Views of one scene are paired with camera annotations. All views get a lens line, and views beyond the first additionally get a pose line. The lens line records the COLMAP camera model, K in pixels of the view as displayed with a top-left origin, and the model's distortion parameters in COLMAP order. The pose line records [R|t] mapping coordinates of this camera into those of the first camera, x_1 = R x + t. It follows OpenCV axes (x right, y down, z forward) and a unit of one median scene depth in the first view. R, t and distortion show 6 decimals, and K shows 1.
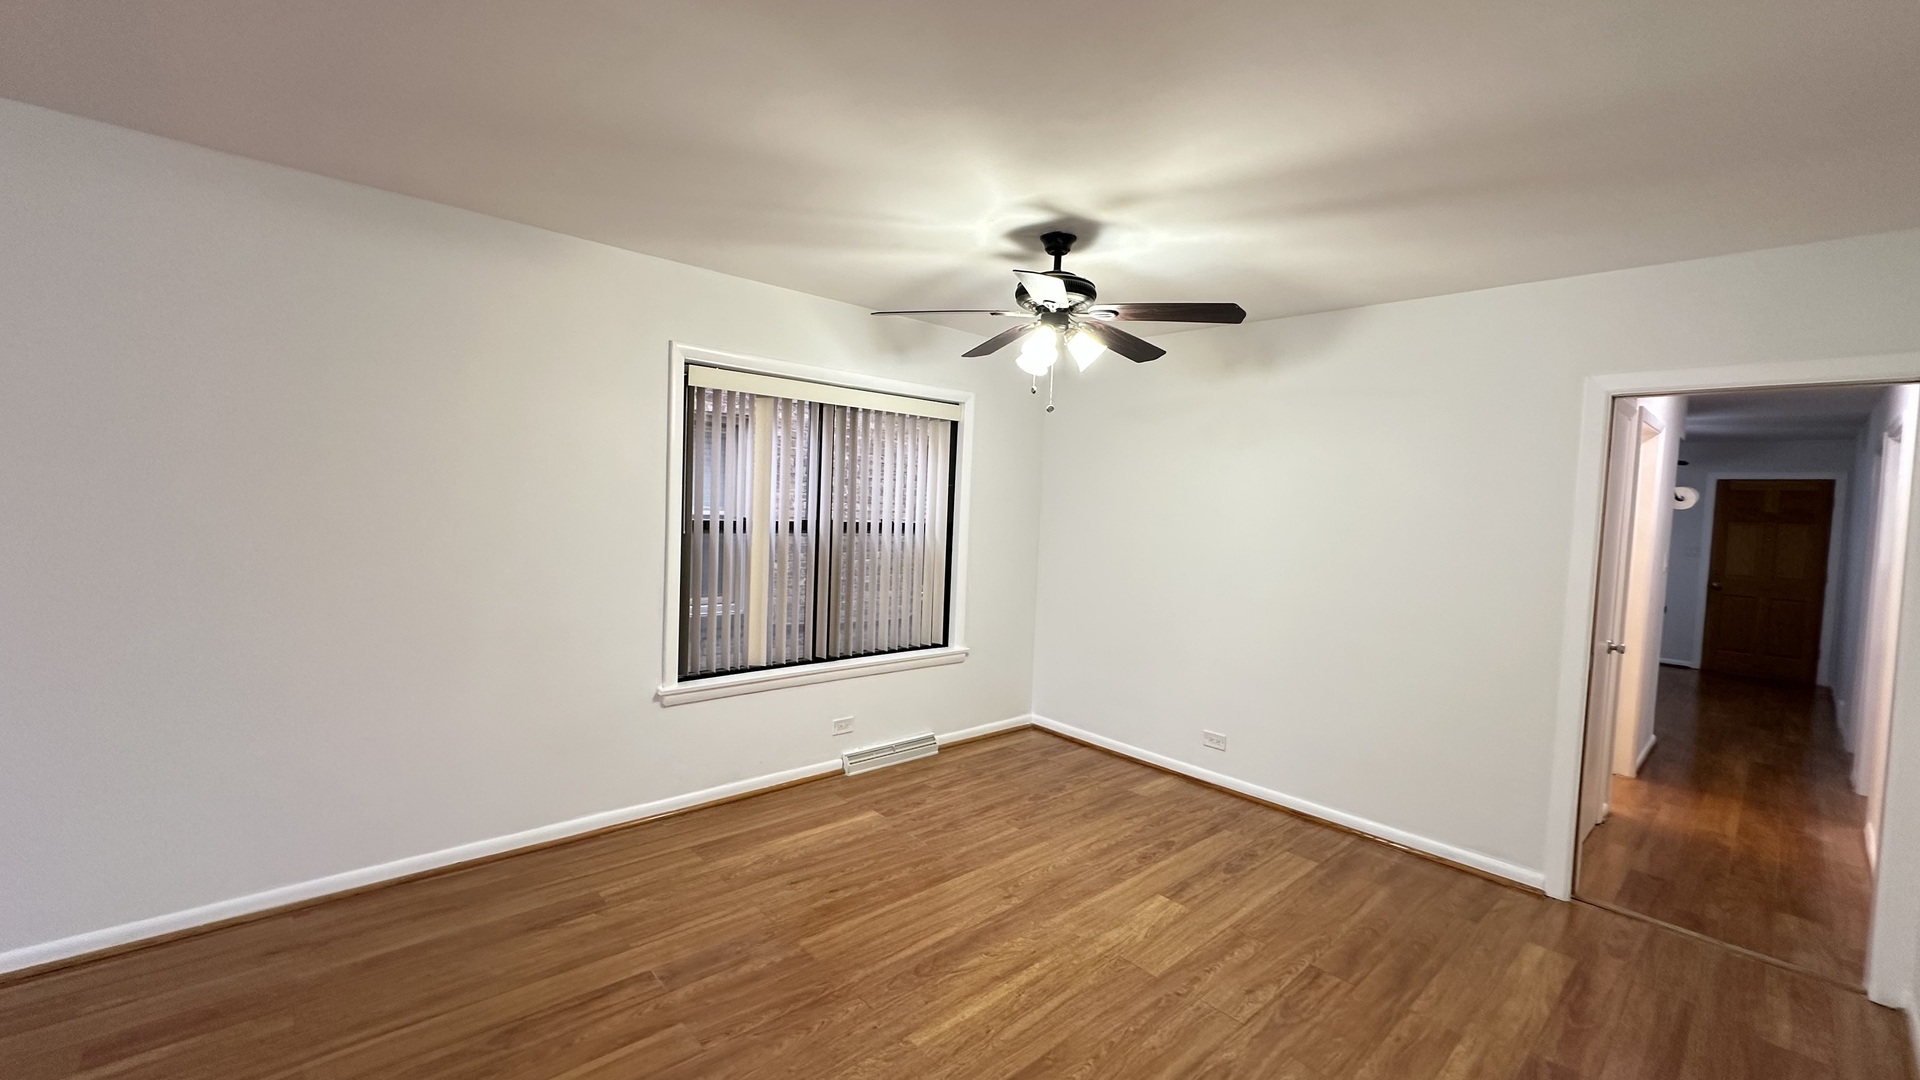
lens RADIAL K [[763.2, 0, 960.0], [0, 763.2, 540.0], [0, 0, 1]] dist [-0.001440, -0.000307]
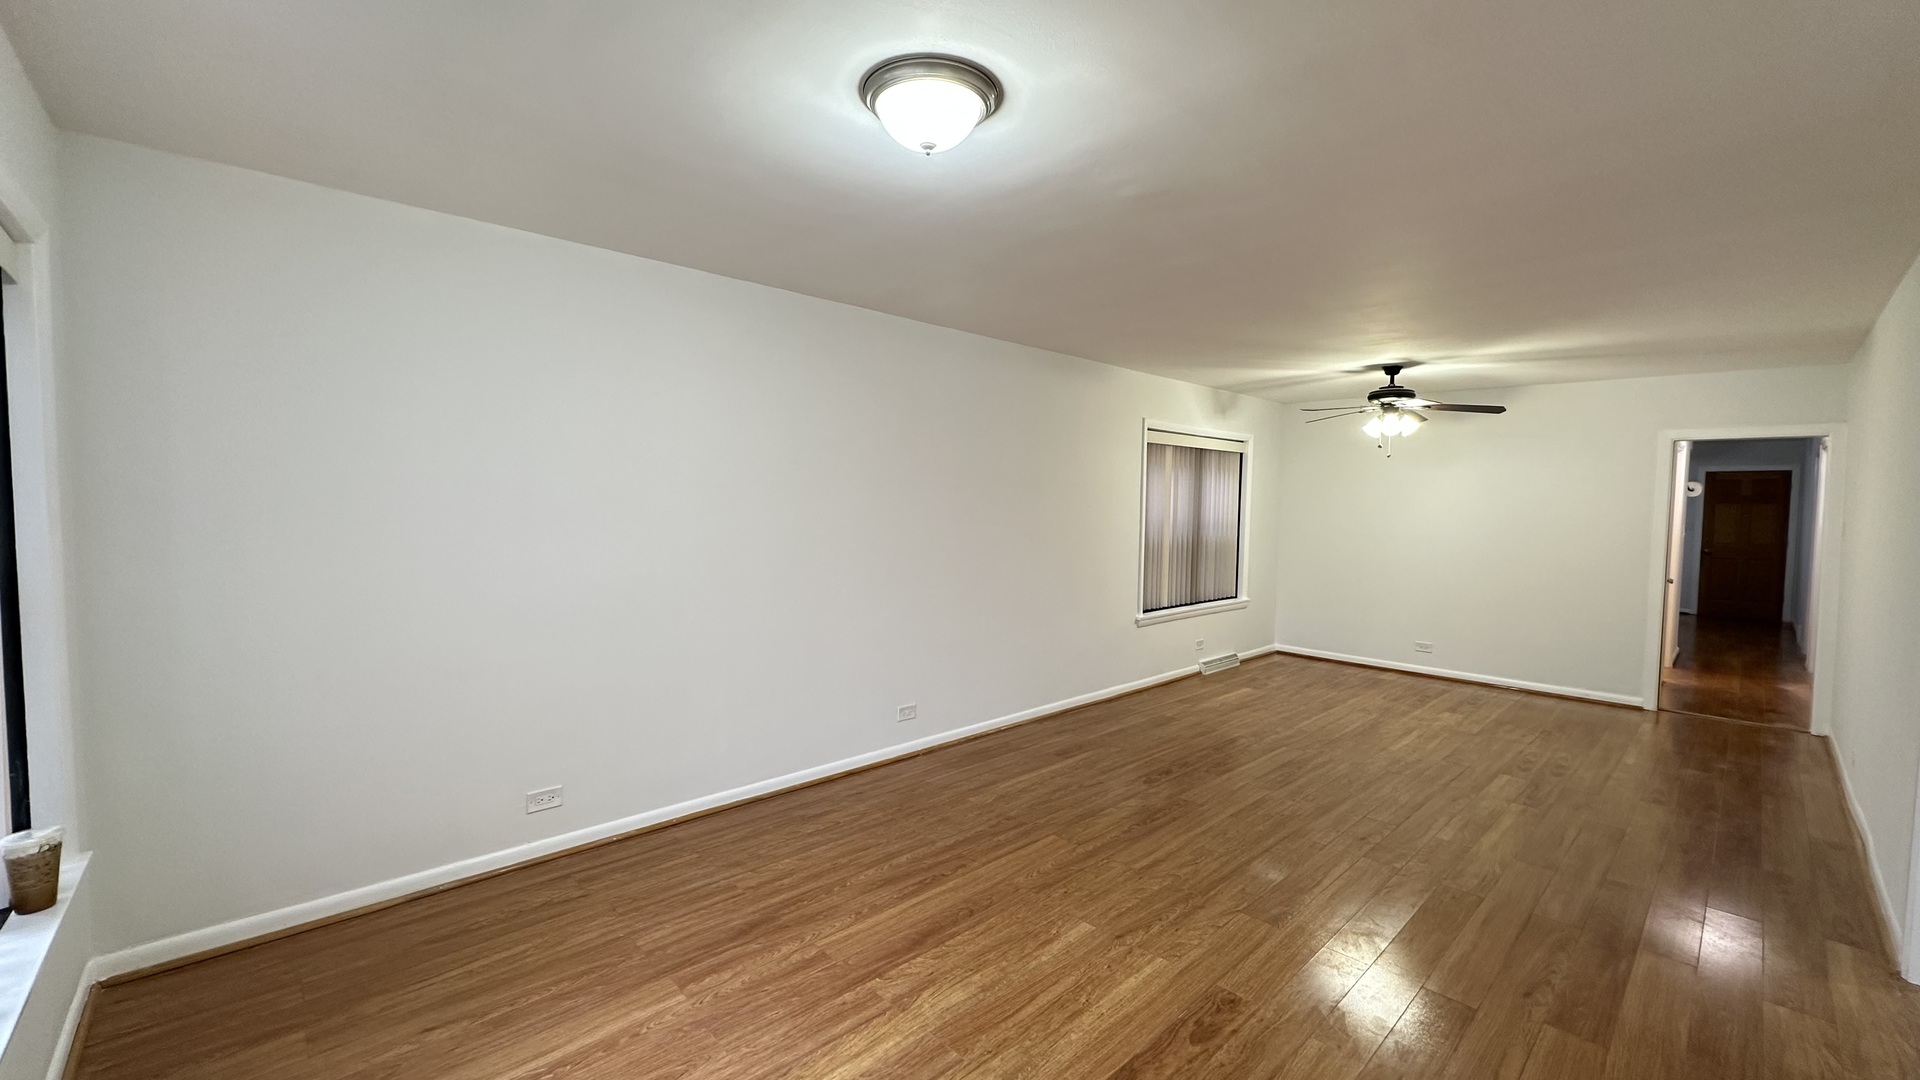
lens RADIAL K [[767.0, 0, 960.0], [0, 767.0, 540.0], [0, 0, 1]] dist [0.000823, -0.000231]
pose [[0.999272, -0.027370, 0.026563, -0.831112], [0.027356, 0.999625, 0.000875, 0.006847], [-0.026577, -0.000148, 0.999647, -0.734246]]
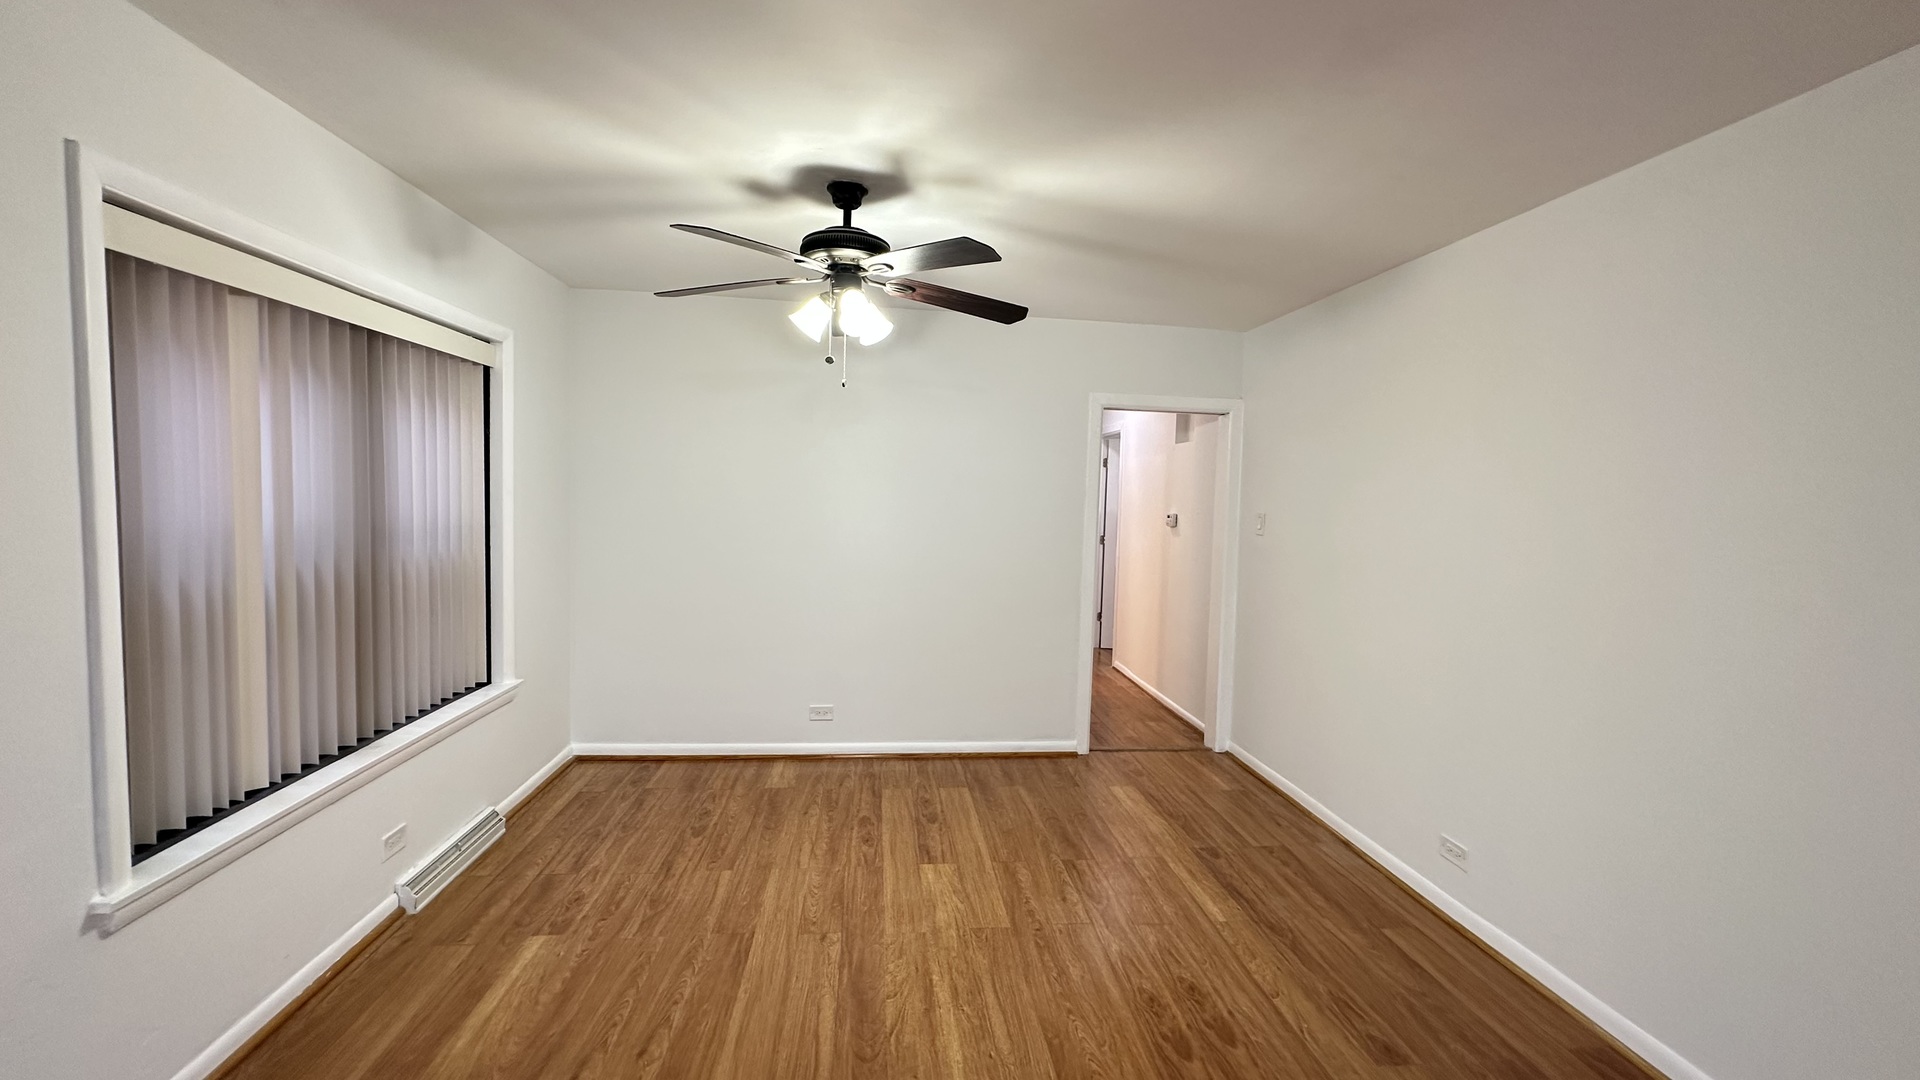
lens RADIAL K [[763.2, 0, 960.0], [0, 763.2, 540.0], [0, 0, 1]] dist [-0.001440, -0.000307]
pose [[0.587245, -0.075340, 0.805895, -0.436387], [0.036009, 0.997105, 0.066976, -0.036331], [-0.808608, -0.010312, 0.588257, 0.300886]]
